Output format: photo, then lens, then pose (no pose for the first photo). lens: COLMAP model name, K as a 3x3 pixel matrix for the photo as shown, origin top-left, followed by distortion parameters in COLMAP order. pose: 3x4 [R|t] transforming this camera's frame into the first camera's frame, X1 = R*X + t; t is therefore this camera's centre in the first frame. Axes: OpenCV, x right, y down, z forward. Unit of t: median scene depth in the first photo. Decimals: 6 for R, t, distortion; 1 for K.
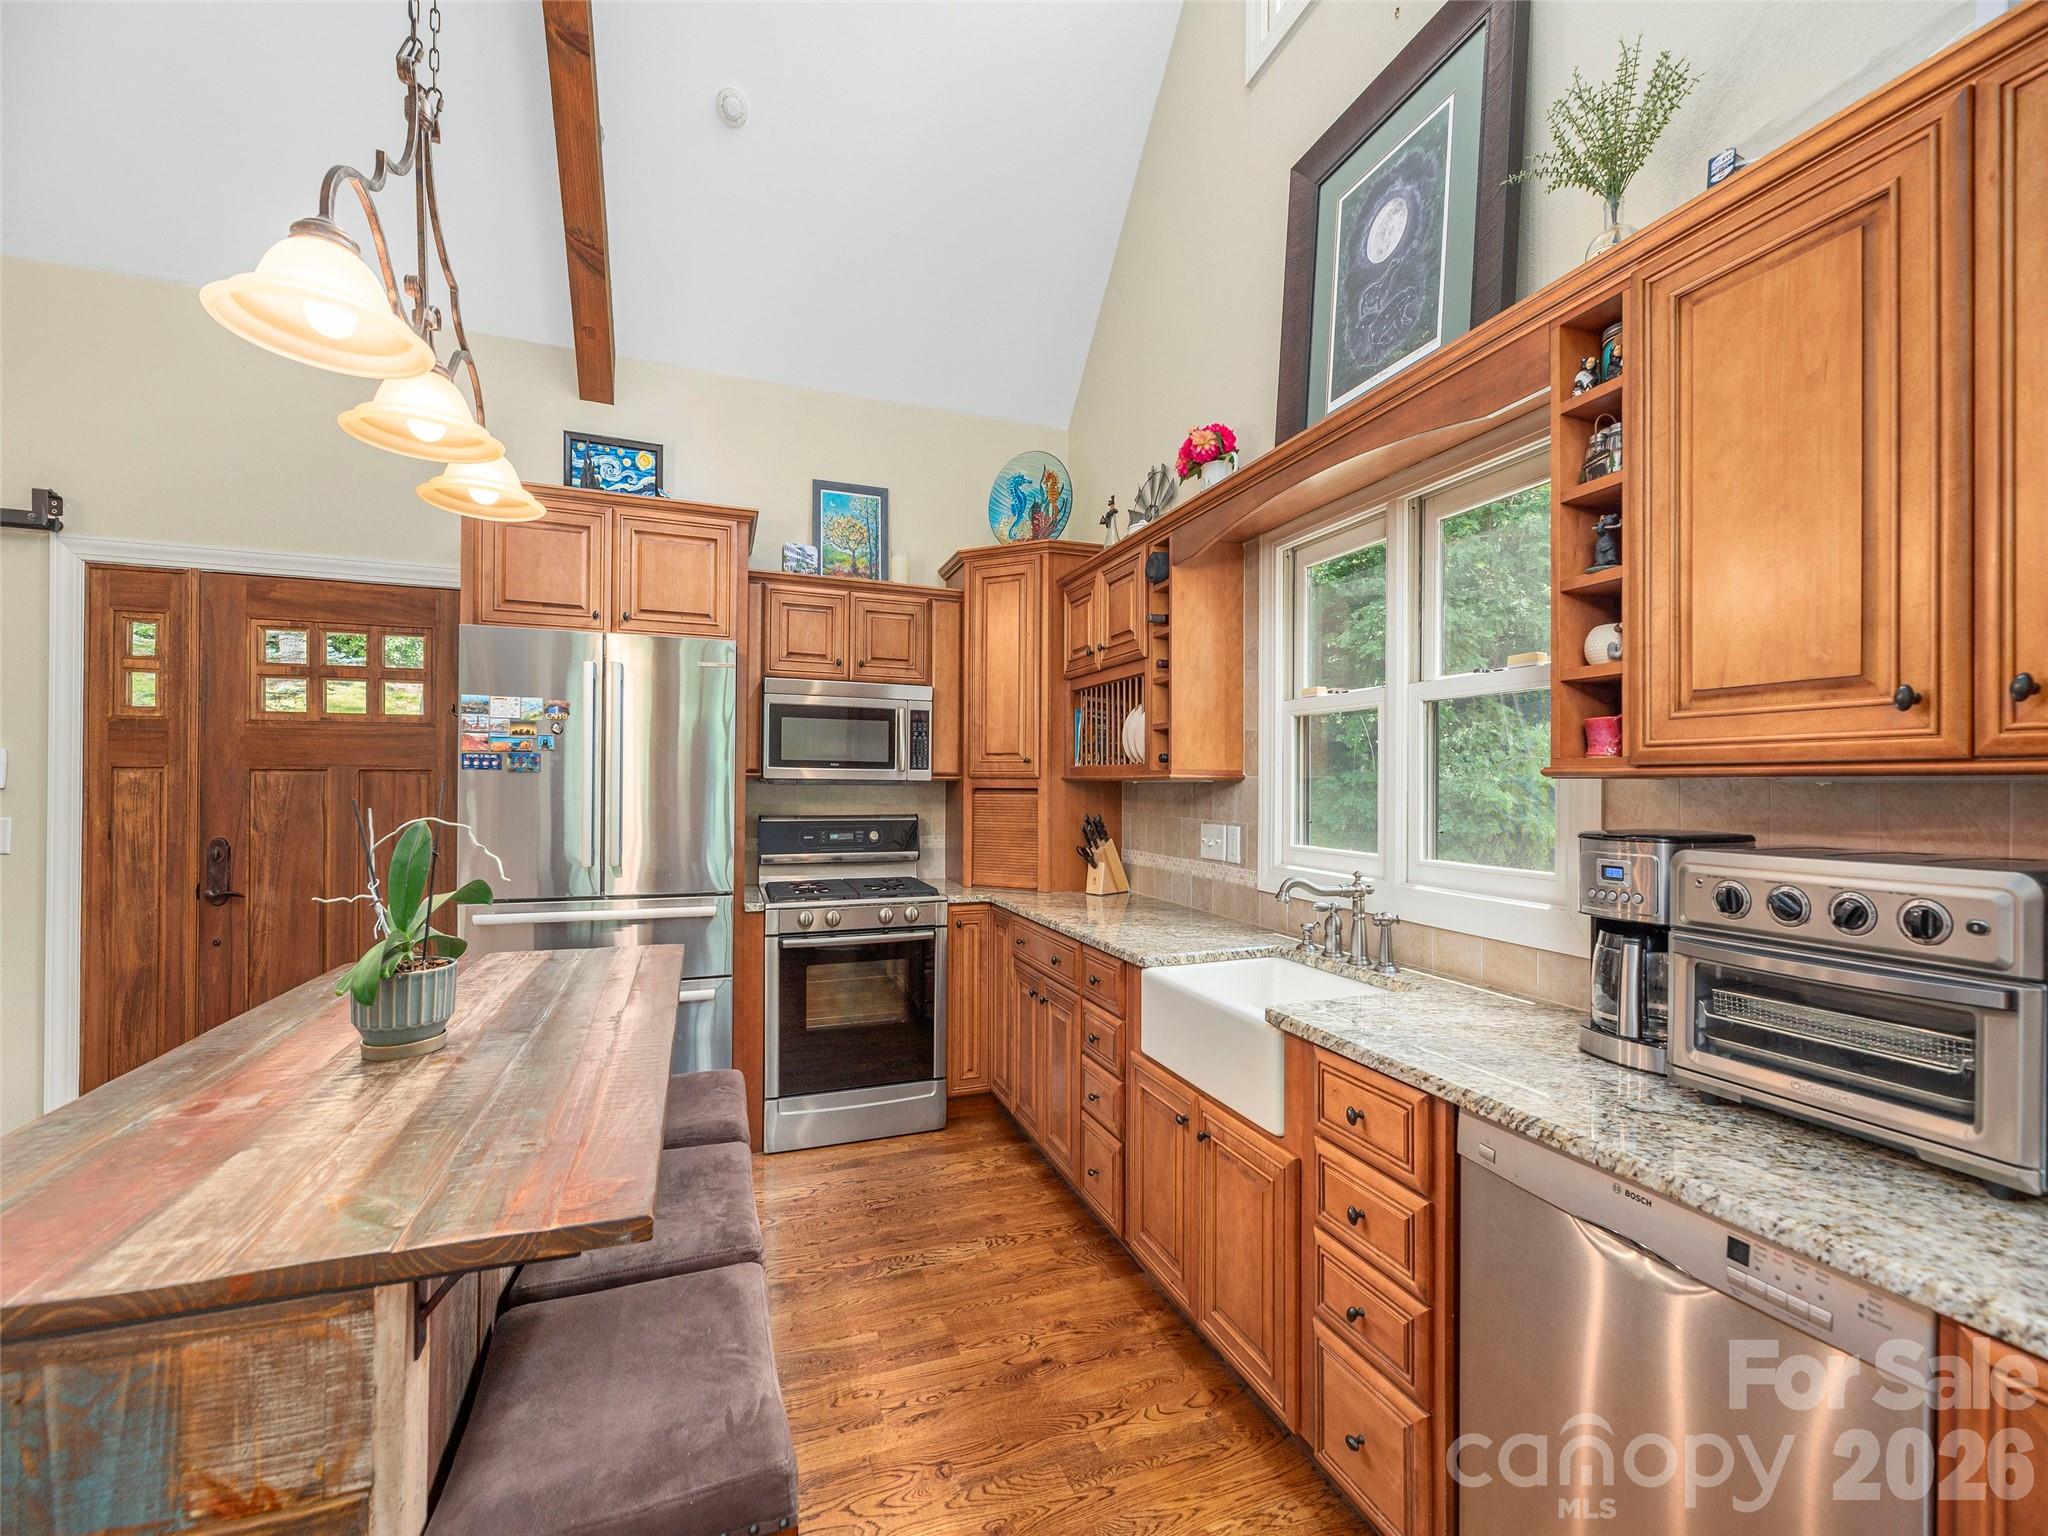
lens RADIAL K [[837.2, 0, 1018.4], [0, 837.2, 776.3], [0, 0, 1]] dist [-0.002793, 0.001343]
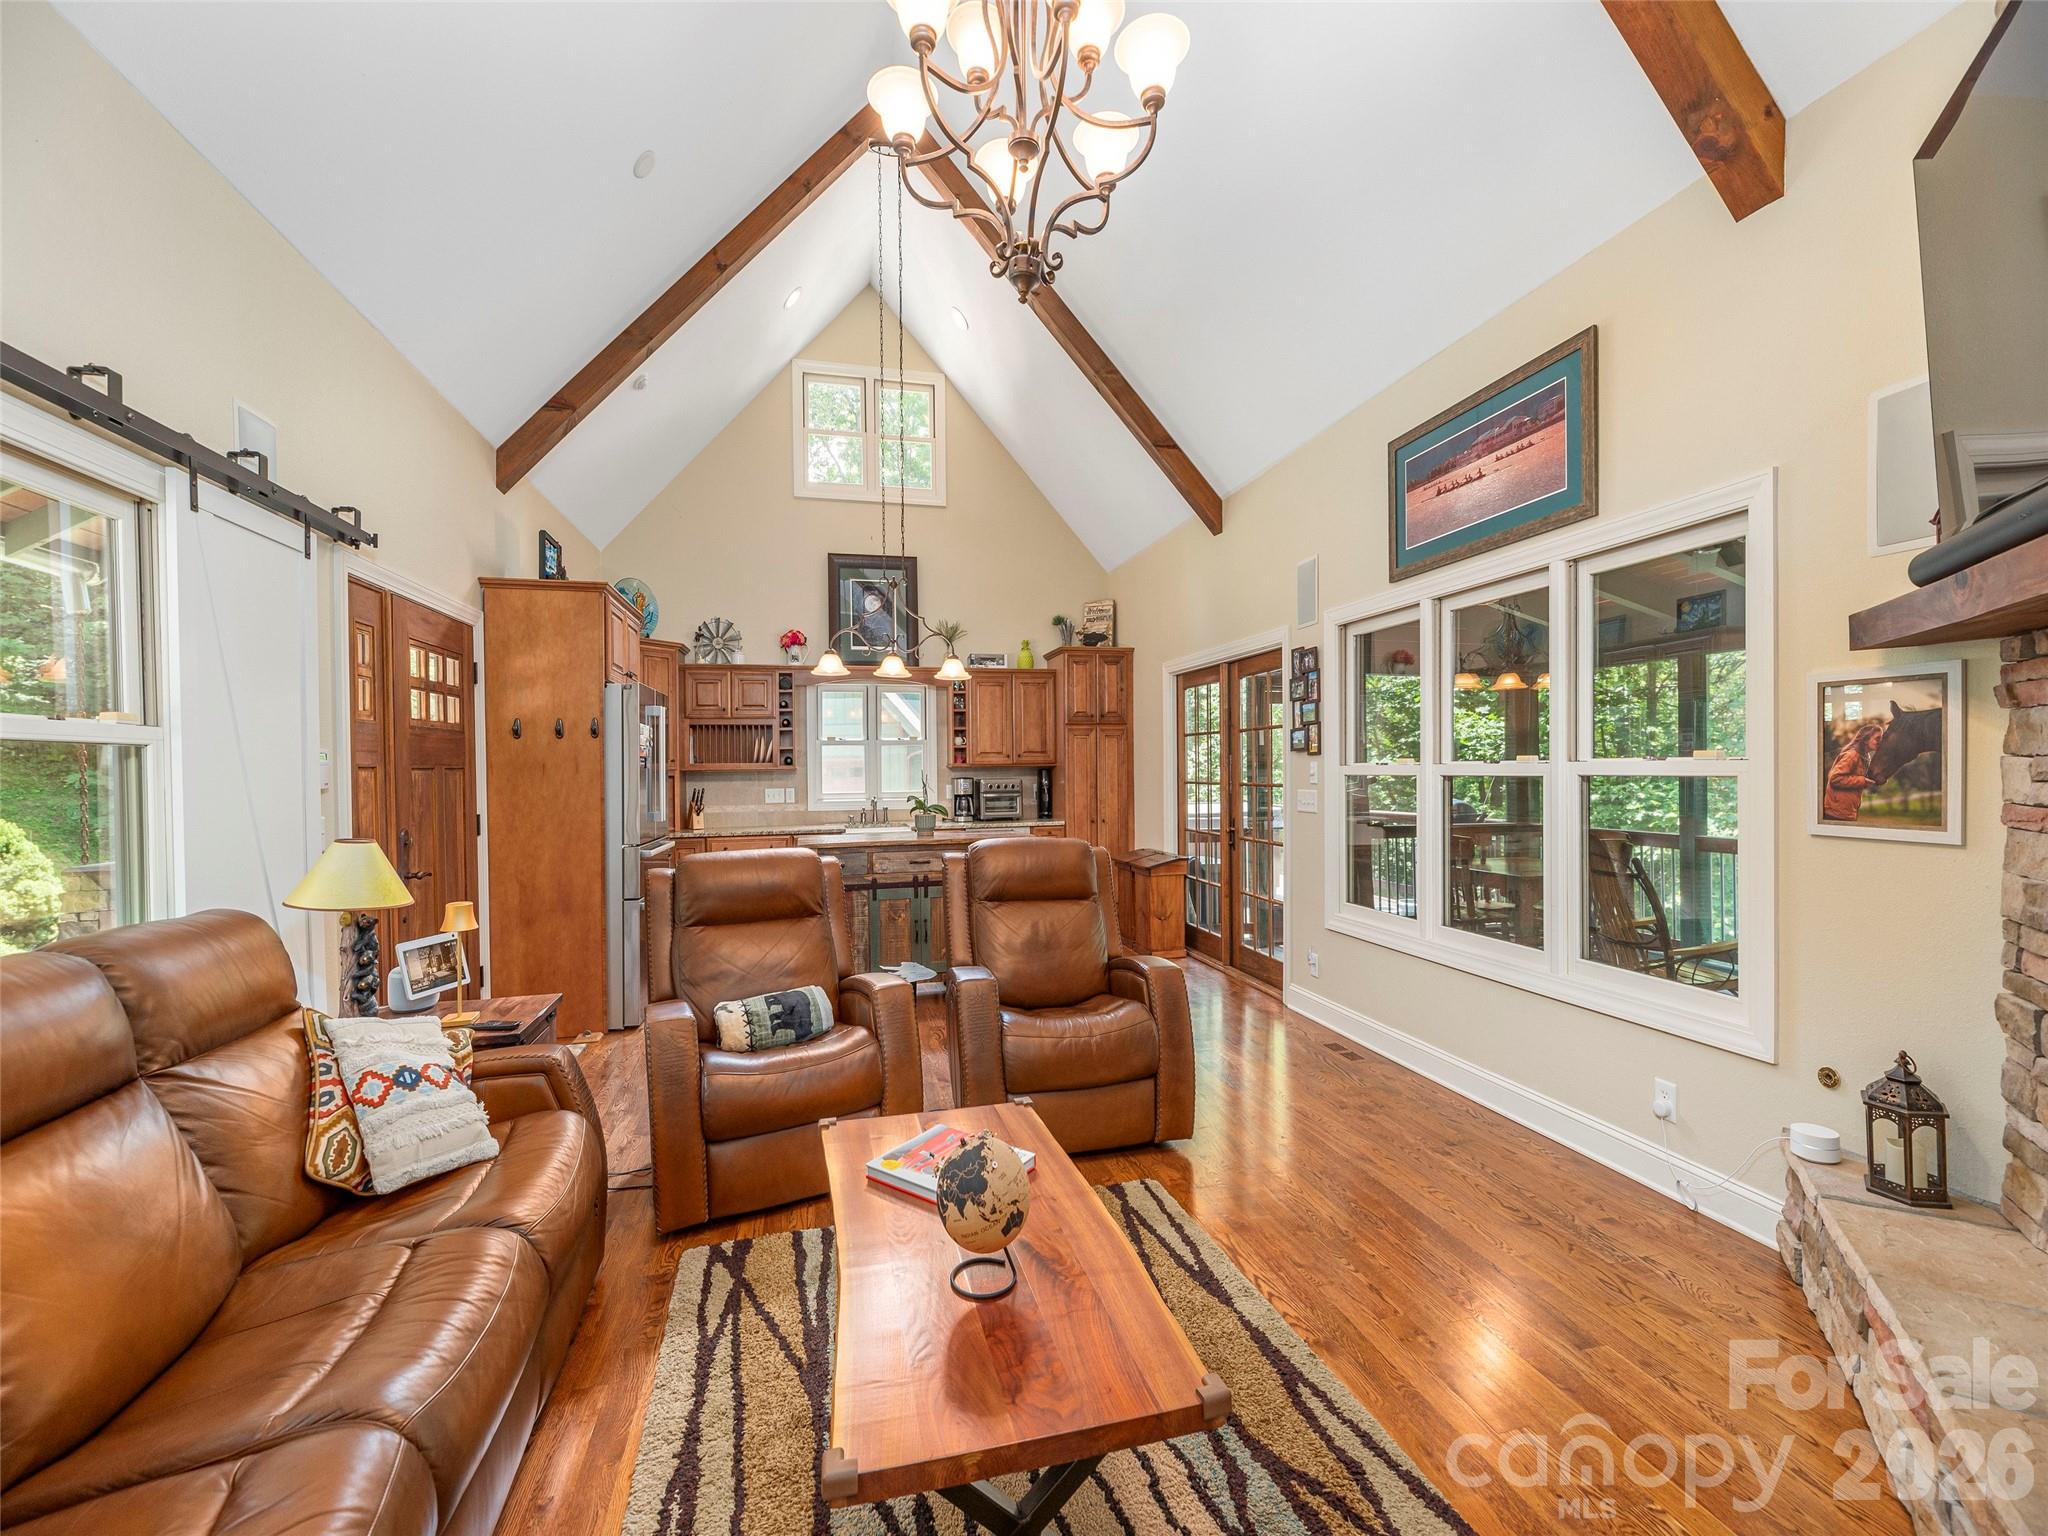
lens RADIAL K [[837.2, 0, 1015.7], [0, 837.2, 762.0], [0, 0, 1]] dist [-0.002793, 0.001343]
pose [[0.117726, -0.001169, 0.993045, -2.053290], [0.007664, 0.999971, 0.000269, -0.014045], [-0.993017, 0.007580, 0.117731, 0.032108]]
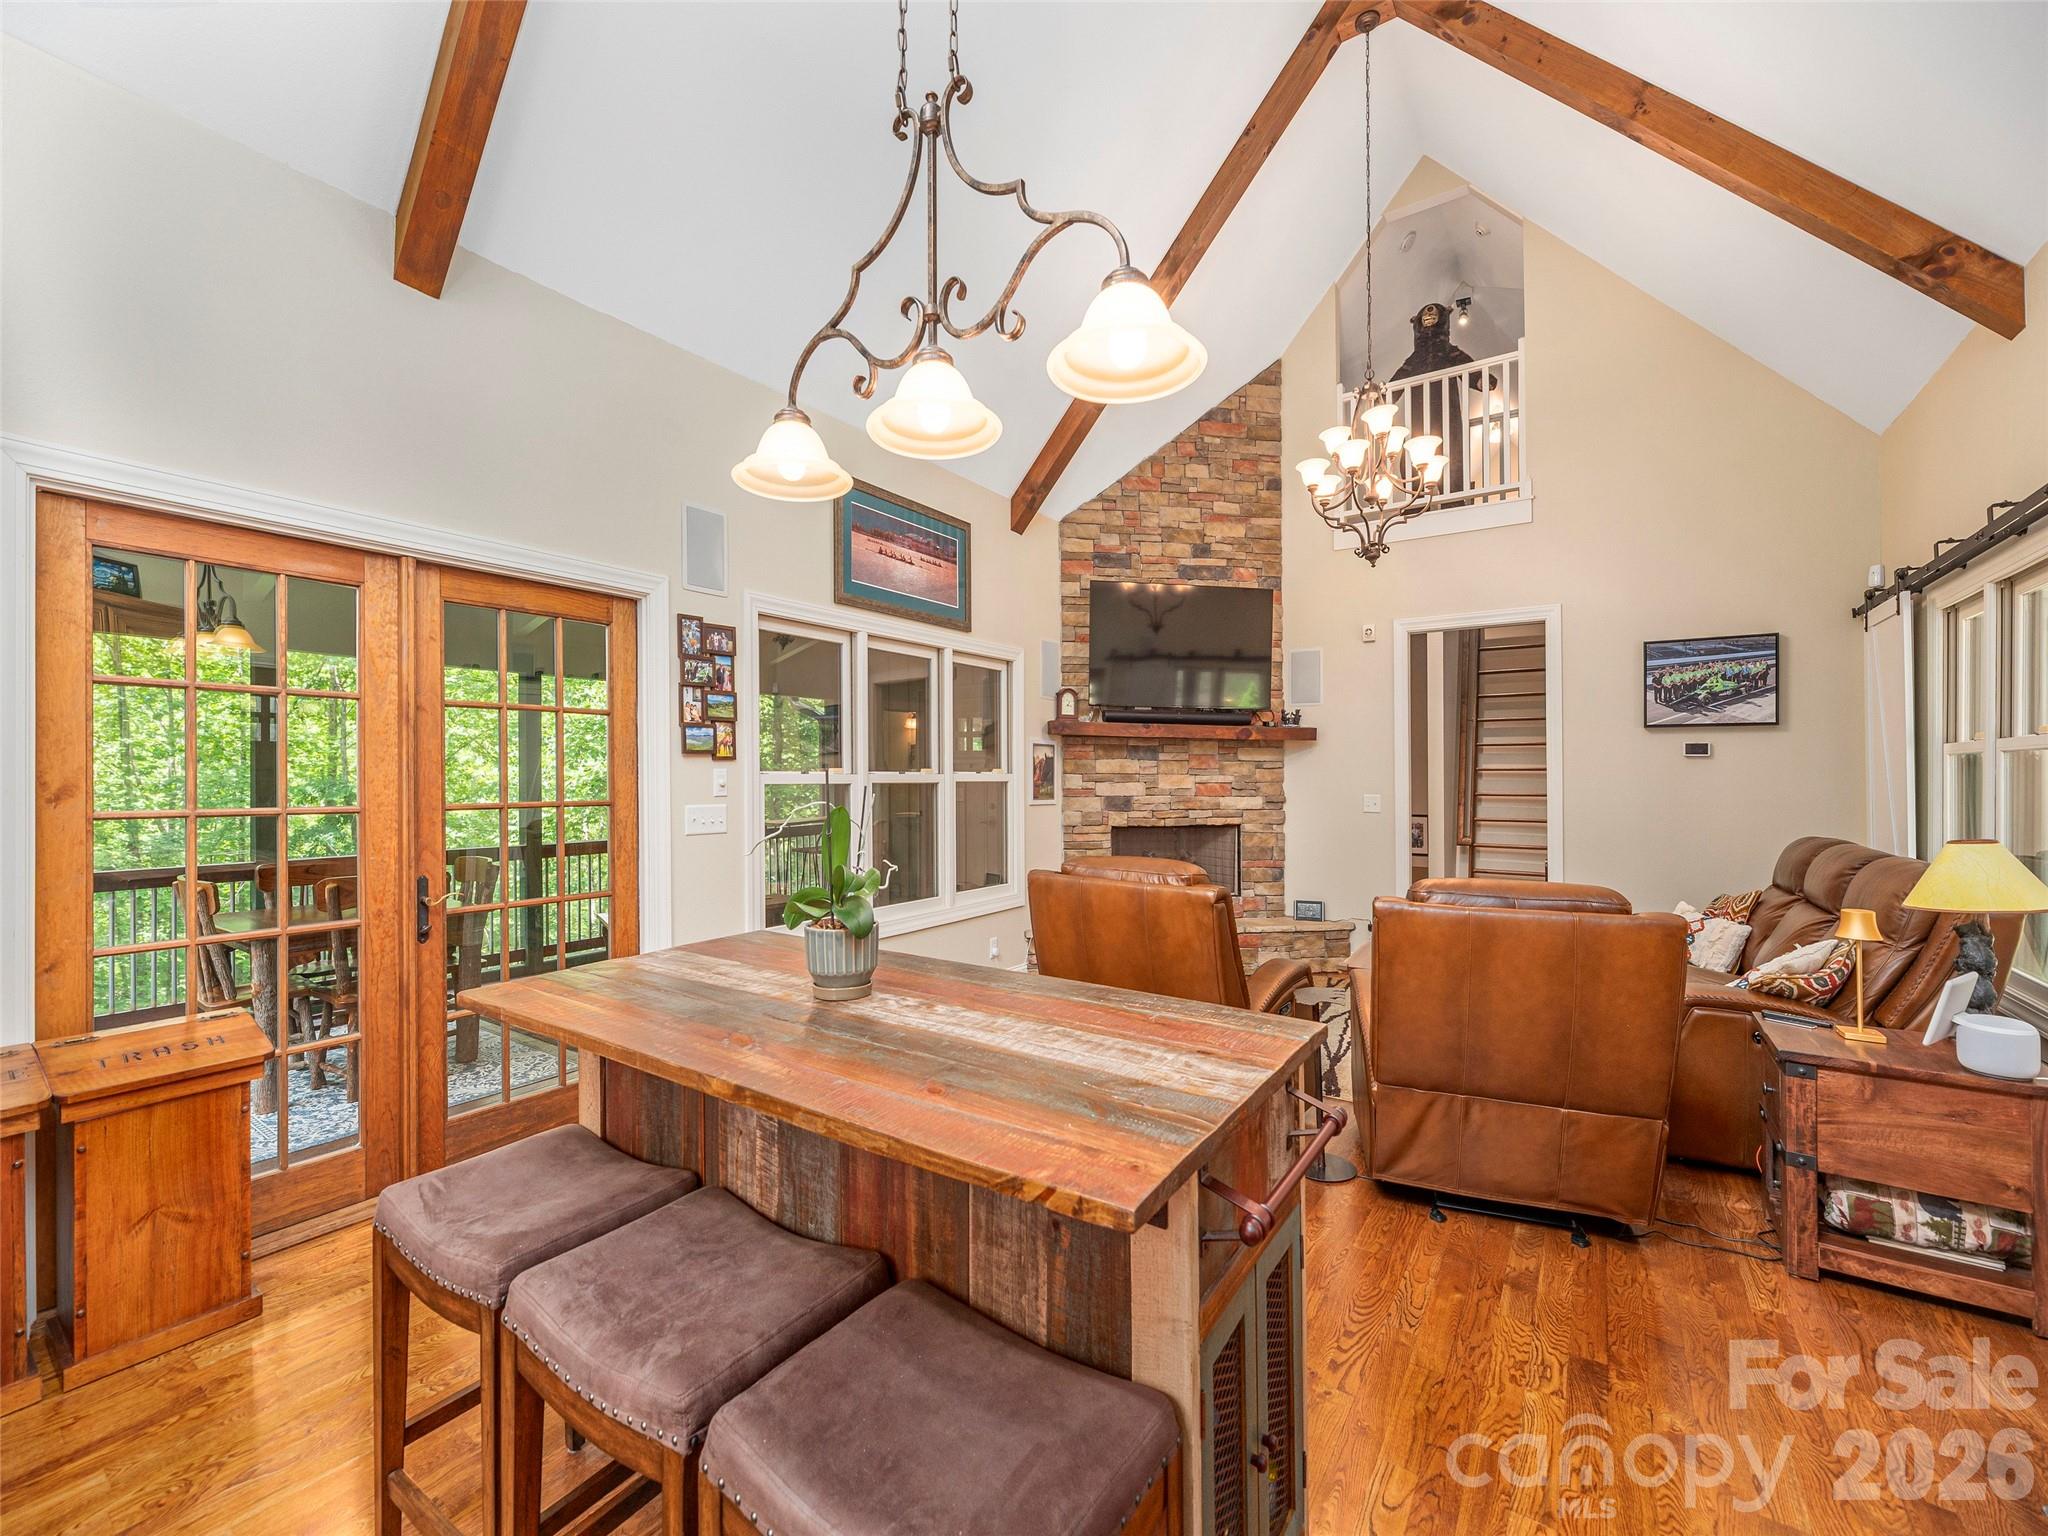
lens RADIAL K [[837.2, 0, 1014.6], [0, 837.2, 759.4], [0, 0, 1]] dist [-0.002793, 0.001343]
pose [[-0.822687, -0.018828, -0.568182, -0.104334], [-0.003004, 0.999581, -0.028774, 0.010232], [0.568486, -0.021965, -0.822400, 0.921658]]
